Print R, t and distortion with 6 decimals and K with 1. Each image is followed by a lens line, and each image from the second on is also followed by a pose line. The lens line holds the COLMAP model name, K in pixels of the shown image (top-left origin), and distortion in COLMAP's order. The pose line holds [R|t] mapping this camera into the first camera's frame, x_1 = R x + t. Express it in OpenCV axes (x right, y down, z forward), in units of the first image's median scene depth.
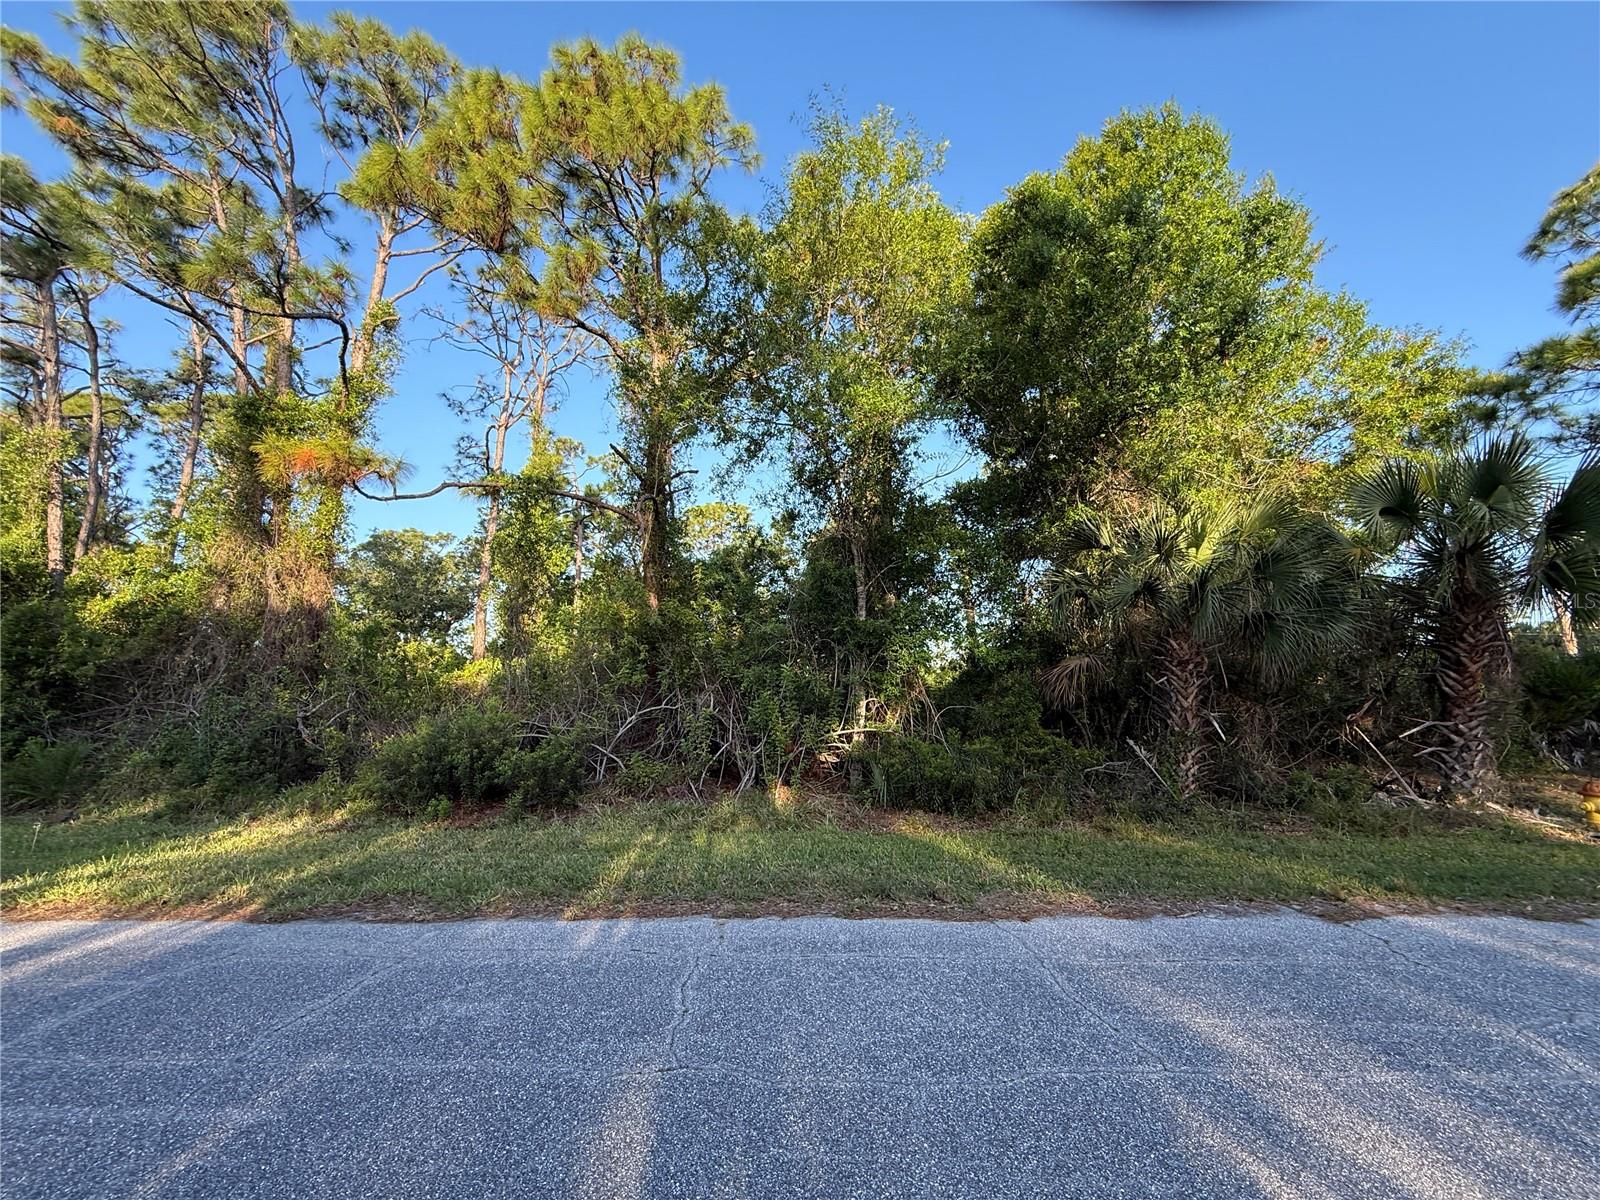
lens RADIAL K [[632.8, 0, 795.4], [0, 632.8, 599.5], [0, 0, 1]] dist [0.000223, -0.000563]
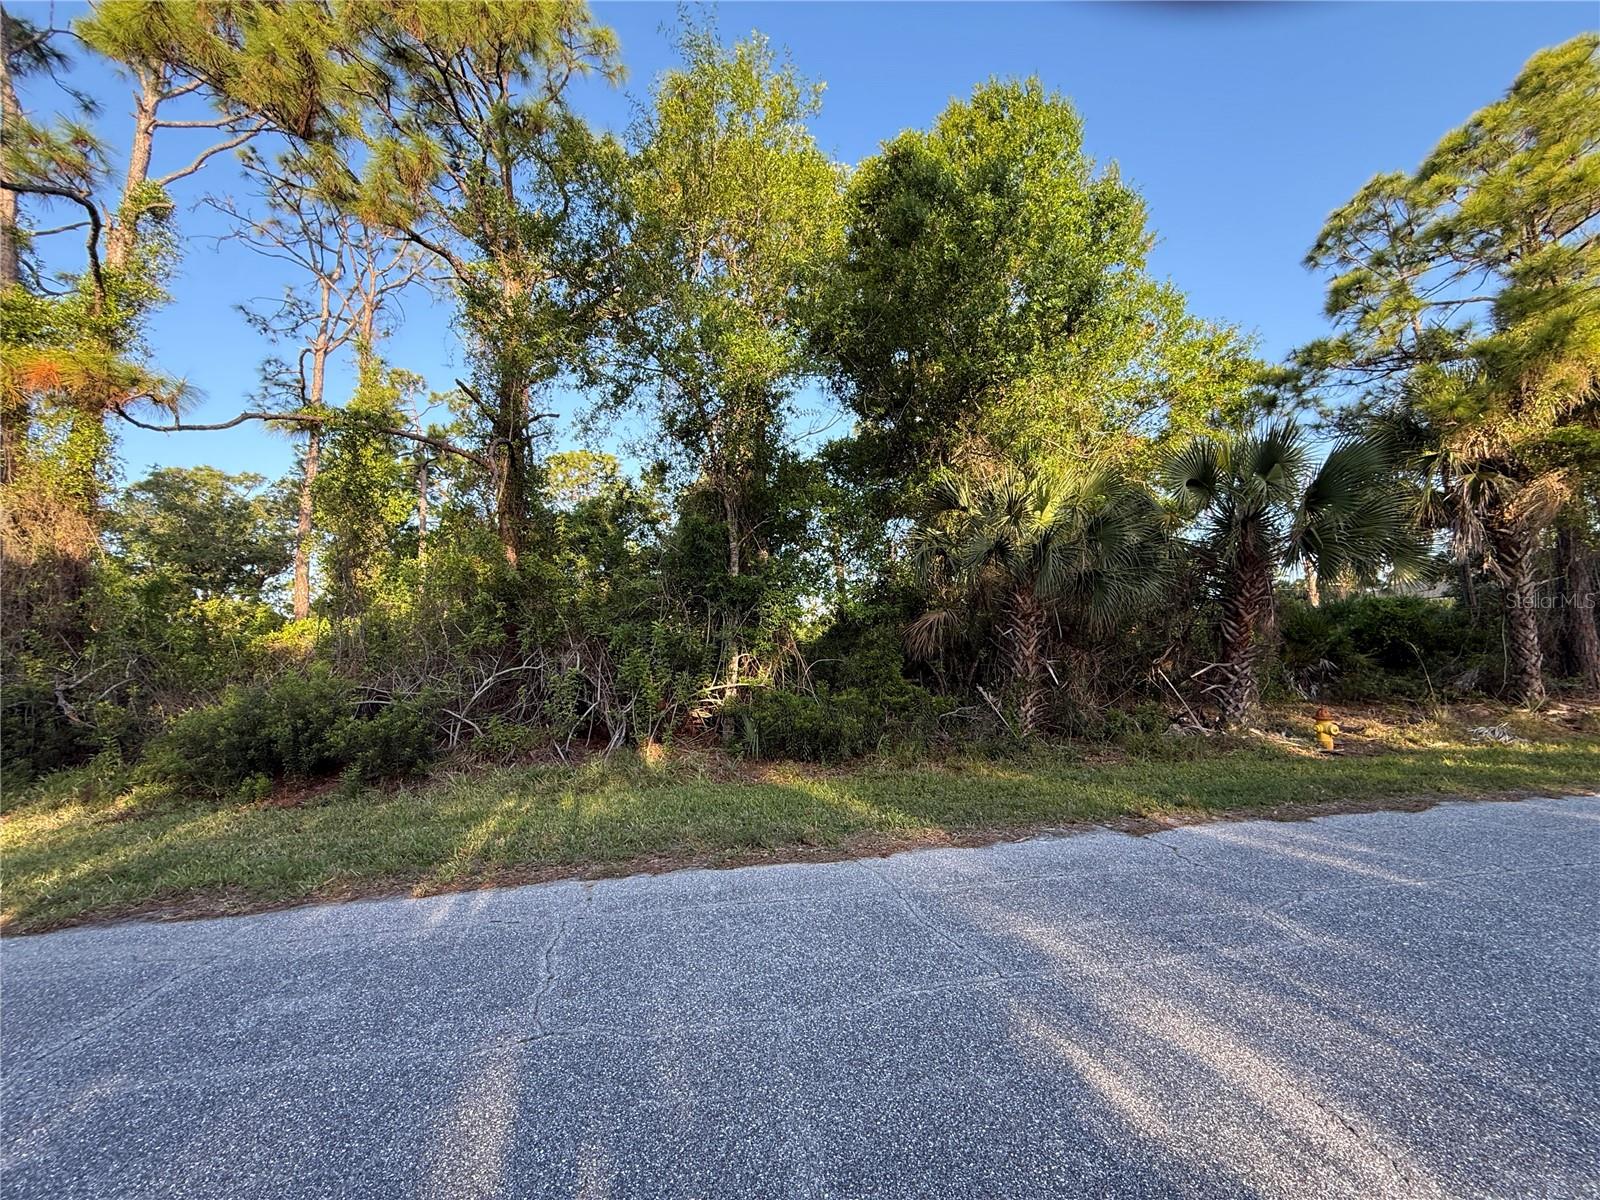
lens RADIAL K [[632.8, 0, 795.4], [0, 632.8, 599.5], [0, 0, 1]] dist [0.000223, -0.000563]
pose [[0.980237, -0.004058, 0.197784, 0.001621], [-0.009727, 0.997591, 0.068677, 0.000044], [-0.197587, -0.069244, 0.977837, 0.004485]]
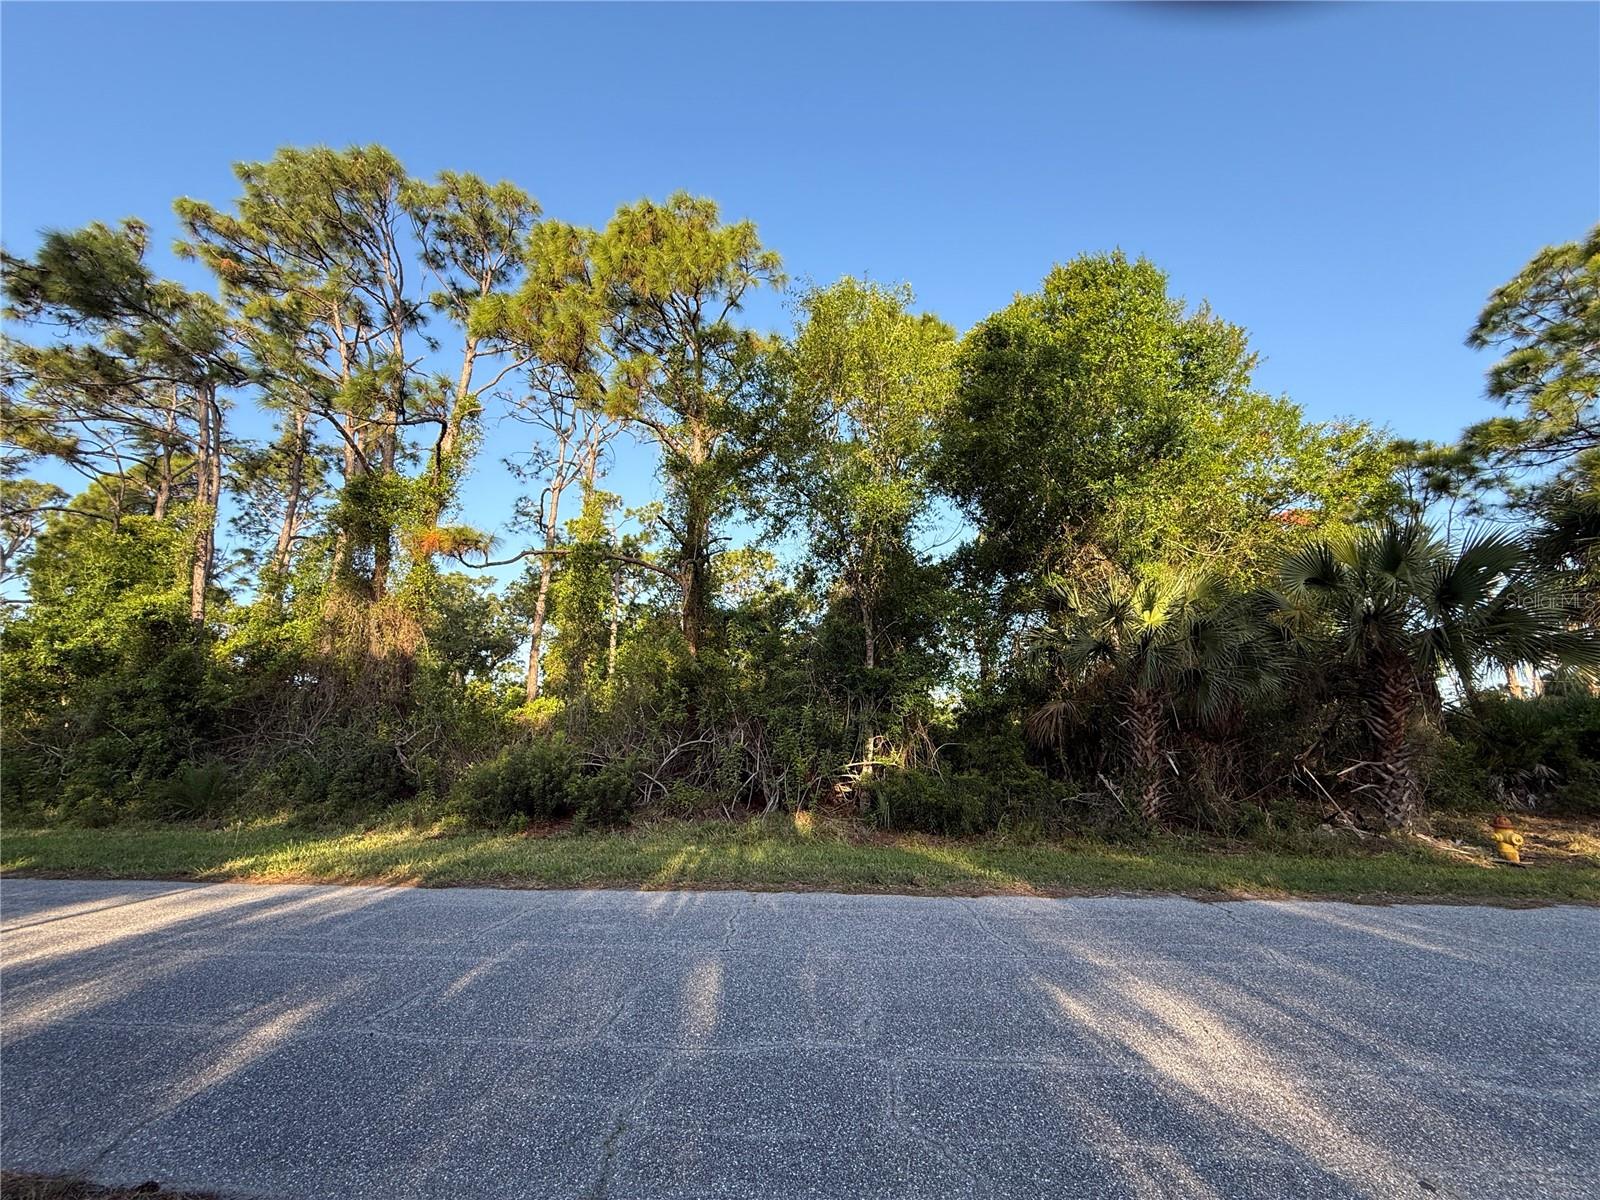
lens RADIAL K [[629.0, 0, 789.6], [0, 629.0, 602.3], [0, 0, 1]] dist [0.000222, -0.000151]
pose [[0.998858, 0.002328, -0.047717, 0.011249], [-0.005097, 0.998305, -0.057981, -0.021360], [0.047502, 0.058158, 0.997177, -0.179797]]
